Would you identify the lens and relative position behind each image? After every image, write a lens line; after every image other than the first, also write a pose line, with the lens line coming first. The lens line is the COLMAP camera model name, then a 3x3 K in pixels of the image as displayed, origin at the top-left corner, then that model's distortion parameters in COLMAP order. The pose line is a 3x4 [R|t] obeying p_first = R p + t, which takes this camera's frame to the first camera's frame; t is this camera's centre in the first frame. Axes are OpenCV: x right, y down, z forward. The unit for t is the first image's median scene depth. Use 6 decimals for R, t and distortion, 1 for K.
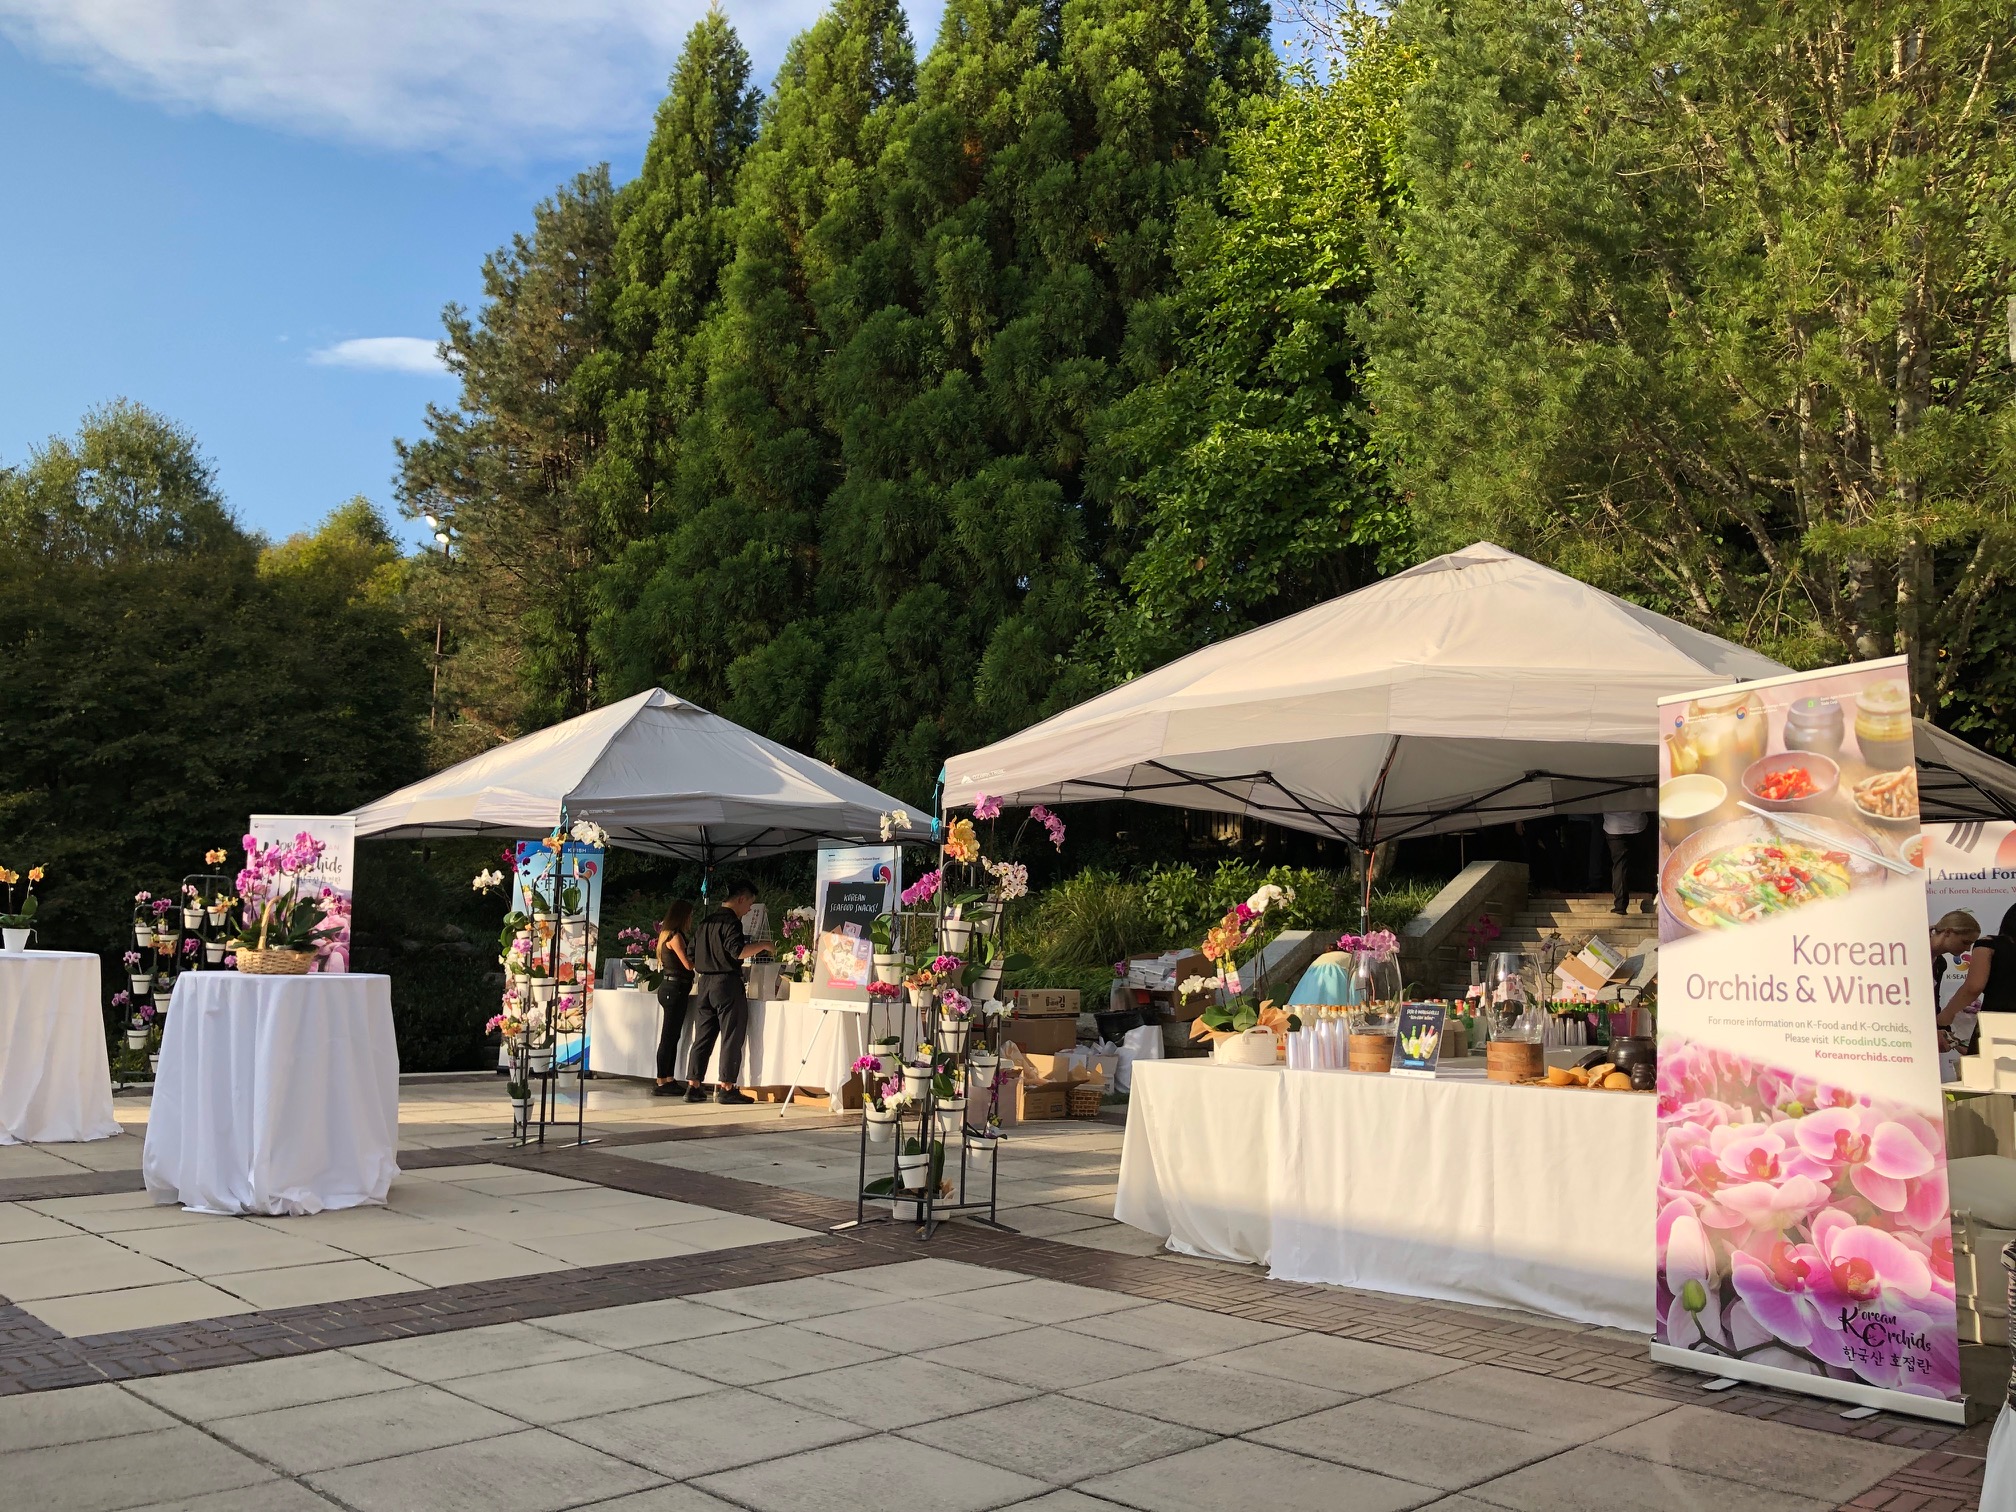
lens RADIAL K [[1668.8, 0, 948.8], [0, 1668.8, 751.8], [0, 0, 1]] dist [0.040687, -0.002417]
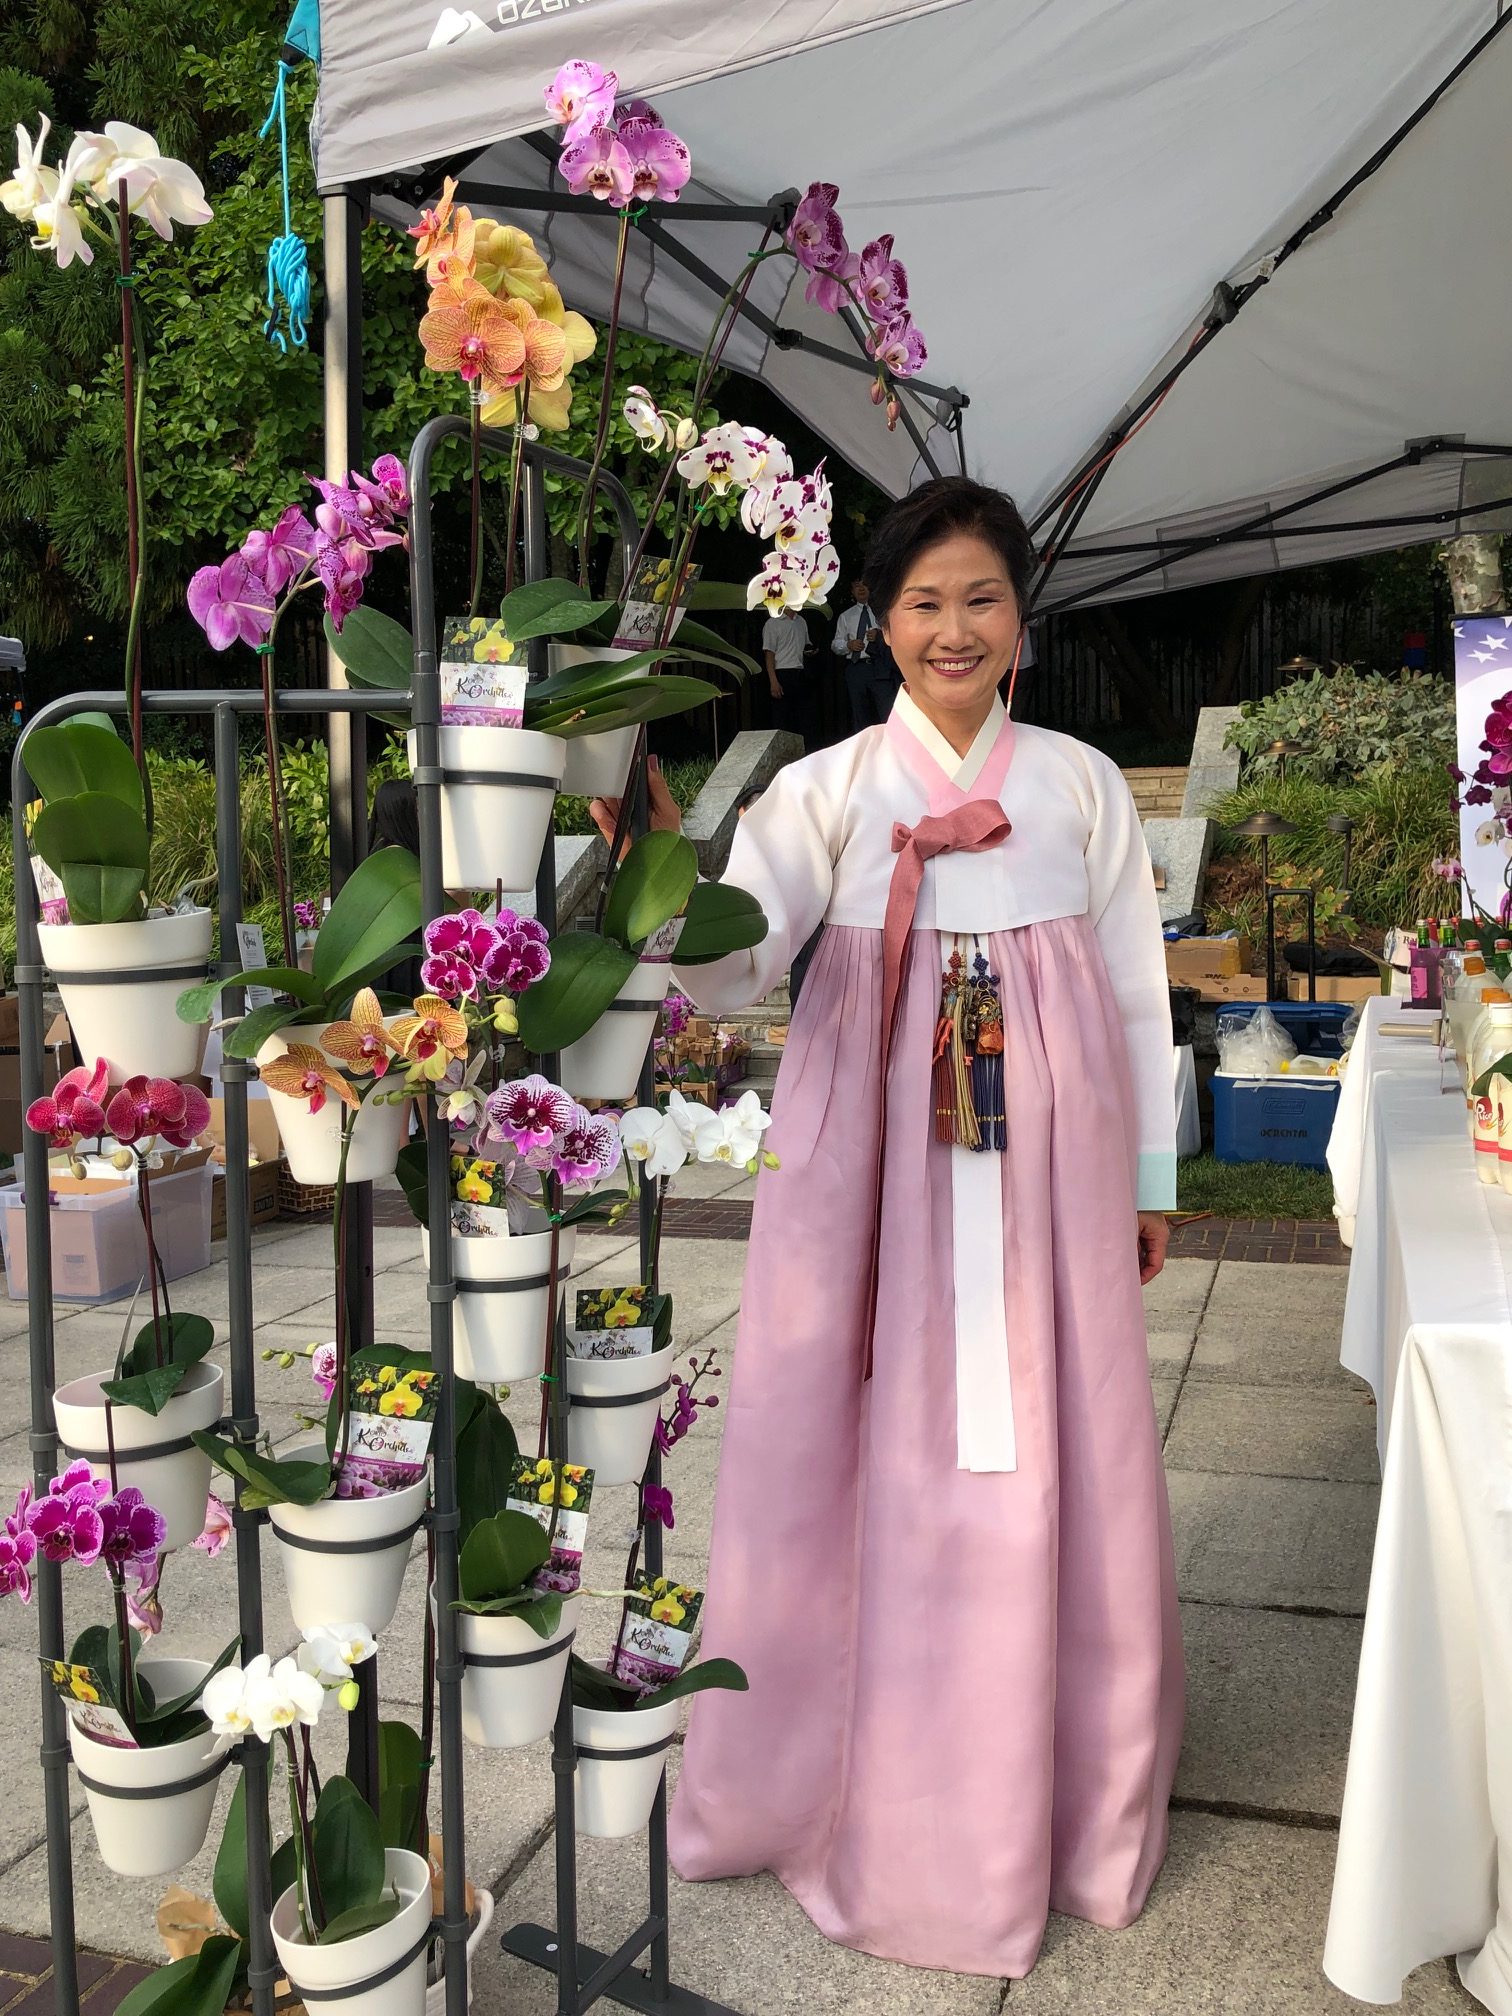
lens RADIAL K [[1732.0, 0, 767.4], [0, 1732.0, 985.1], [0, 0, 1]] dist [0.013681, 0.001568]
pose [[0.877050, -0.080873, 0.473542, -0.026212], [-0.005670, 0.983917, 0.178538, 0.037348], [-0.480365, -0.159272, 0.862486, 0.320201]]
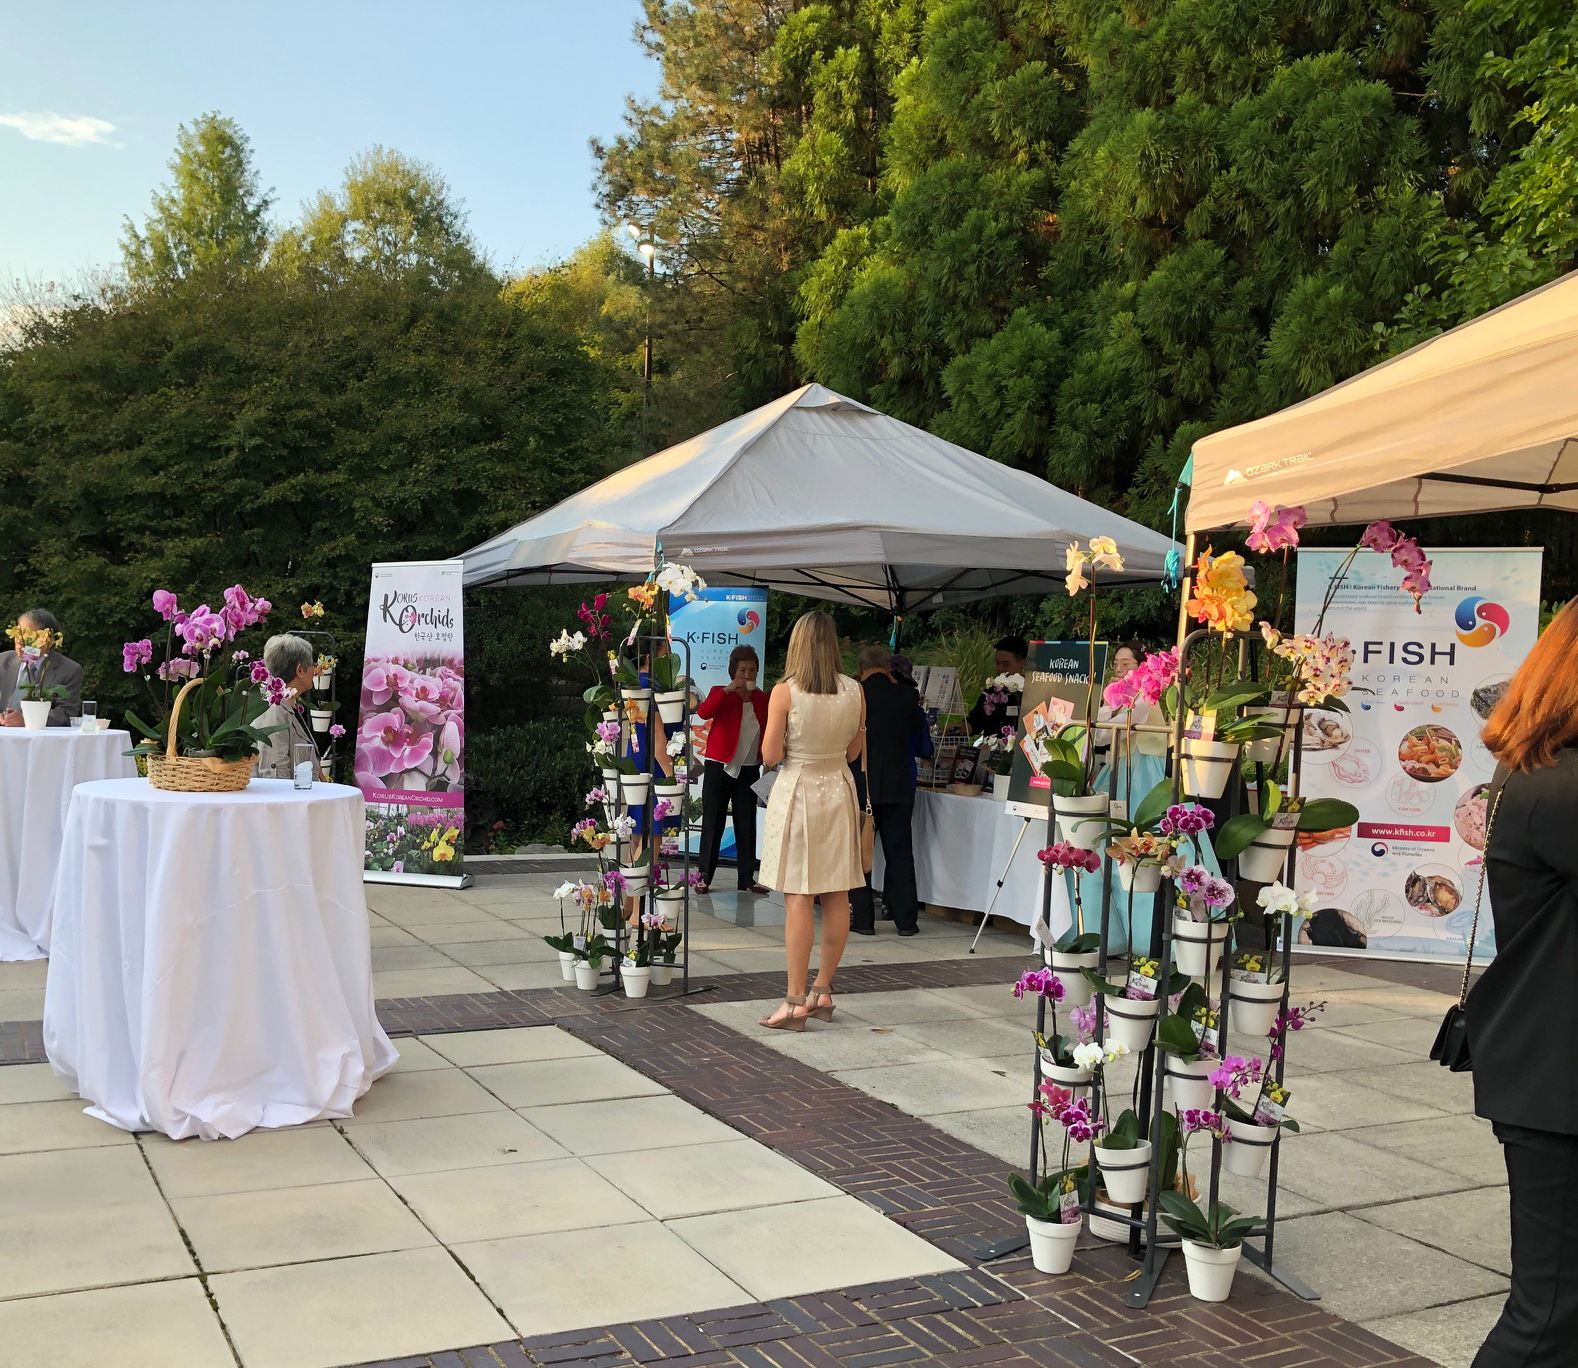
lens RADIAL K [[1661.2, 0, 687.8], [0, 1661.2, 750.4], [0, 0, 1]] dist [0.021564, -0.005545]
pose [[0.951787, 0.017934, -0.306235, 0.003694], [0.030600, 0.987760, 0.152952, 0.006612], [0.305230, -0.154948, 0.939588, 0.175442]]
